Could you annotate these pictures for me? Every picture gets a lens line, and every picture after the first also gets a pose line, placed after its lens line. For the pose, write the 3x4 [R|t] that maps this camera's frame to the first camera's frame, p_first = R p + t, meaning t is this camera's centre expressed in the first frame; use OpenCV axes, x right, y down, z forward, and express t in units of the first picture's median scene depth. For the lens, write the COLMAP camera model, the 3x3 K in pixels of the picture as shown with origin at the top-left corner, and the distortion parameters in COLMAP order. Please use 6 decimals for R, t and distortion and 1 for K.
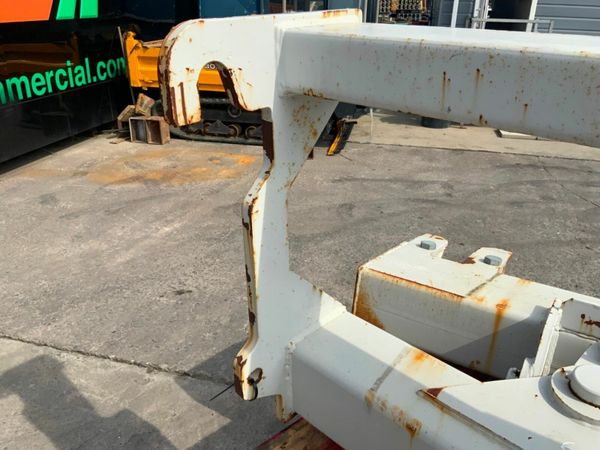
lens RADIAL K [[497.9, 0, 299.1], [0, 497.9, 226.8], [0, 0, 1]] dist [0.029969, -0.061934]
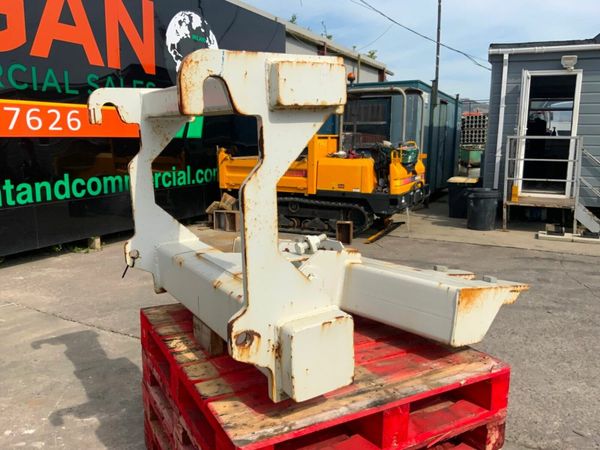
lens RADIAL K [[497.9, 0, 305.0], [0, 497.9, 225.9], [0, 0, 1]] dist [0.029969, -0.061934]
pose [[0.971444, 0.029597, -0.235416, 0.189249], [-0.088283, 0.966039, -0.242847, 0.109630], [0.220233, 0.256696, 0.941066, -0.142160]]
